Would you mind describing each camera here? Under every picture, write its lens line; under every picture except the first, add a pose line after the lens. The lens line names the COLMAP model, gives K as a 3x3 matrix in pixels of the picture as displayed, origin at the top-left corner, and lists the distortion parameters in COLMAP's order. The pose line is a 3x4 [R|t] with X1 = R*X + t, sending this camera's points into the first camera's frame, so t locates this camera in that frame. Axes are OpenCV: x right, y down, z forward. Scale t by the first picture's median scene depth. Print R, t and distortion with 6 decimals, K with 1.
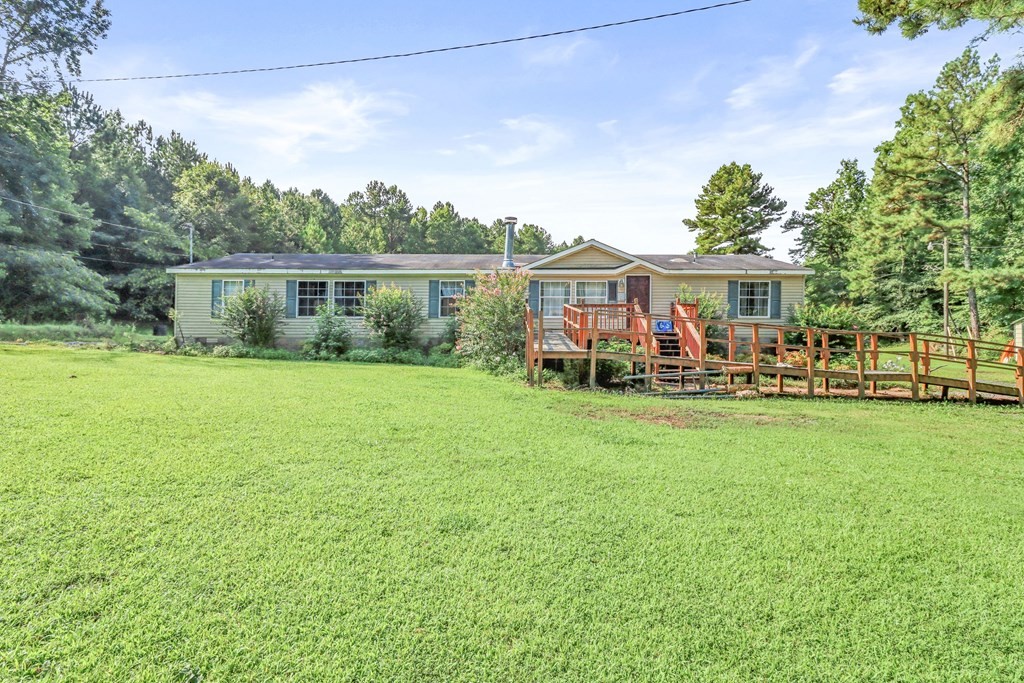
lens RADIAL K [[524.5, 0, 515.7], [0, 524.5, 329.7], [0, 0, 1]] dist [0.001762, -0.000228]
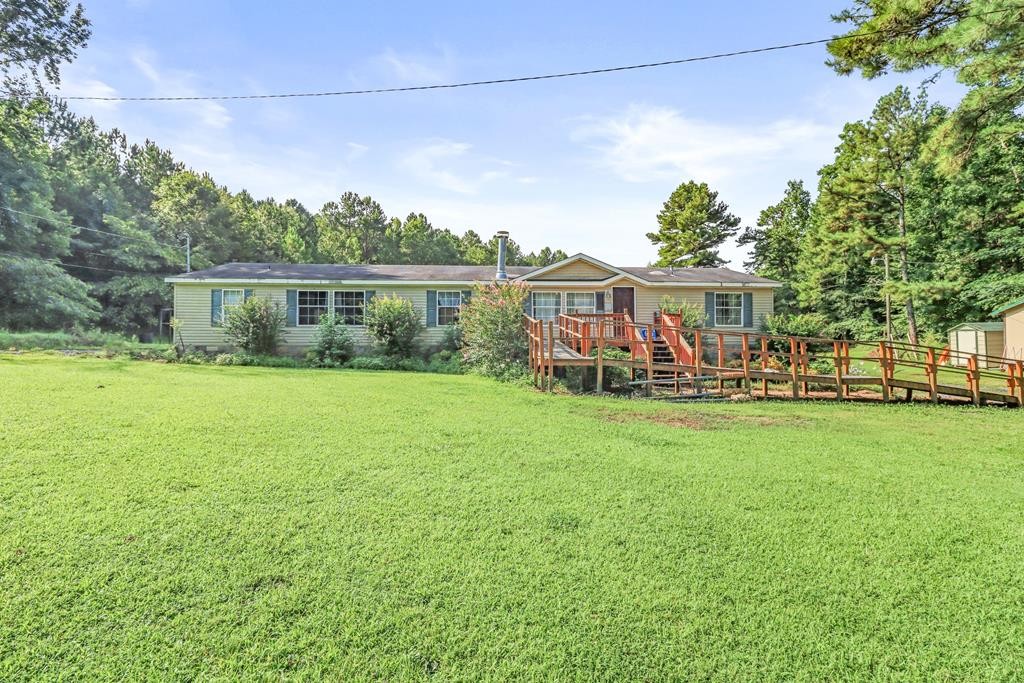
lens RADIAL K [[502.6, 0, 511.0], [0, 502.6, 327.6], [0, 0, 1]] dist [-0.000024, -0.000001]
pose [[0.997894, -0.000179, 0.064859, -0.036826], [0.001203, 0.999875, -0.015740, -0.002600], [-0.064849, 0.015785, 0.997770, -0.006686]]
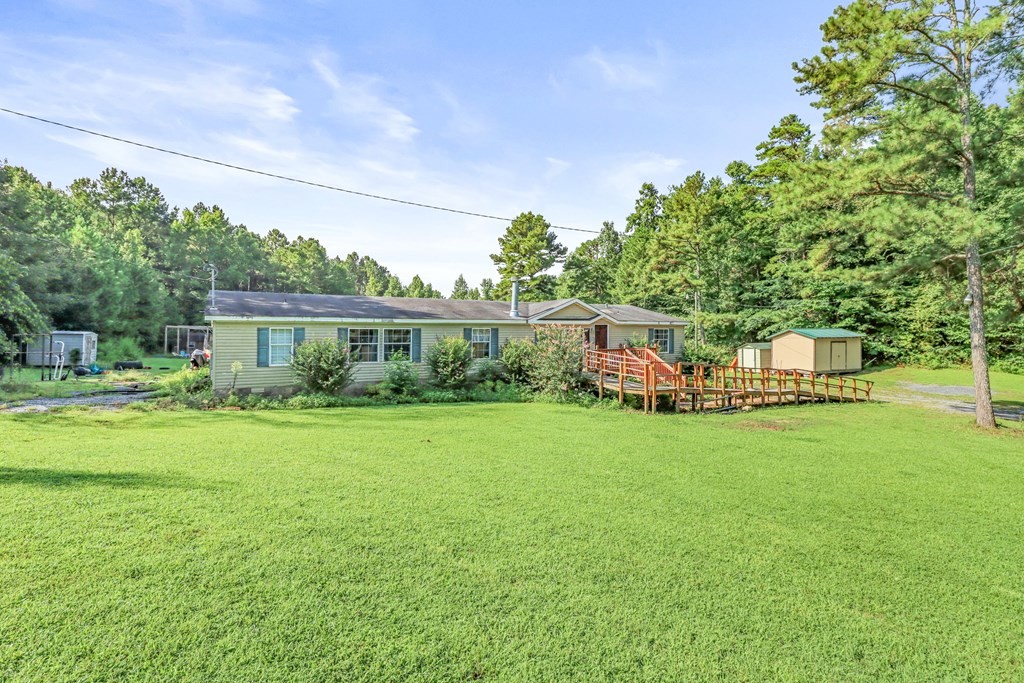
lens RADIAL K [[524.5, 0, 515.7], [0, 524.5, 329.7], [0, 0, 1]] dist [0.001762, -0.000228]
pose [[0.851229, -0.001864, 0.524791, -0.393063], [0.009555, 0.999883, -0.011946, -0.043320], [-0.524707, 0.015183, 0.851147, -0.036638]]
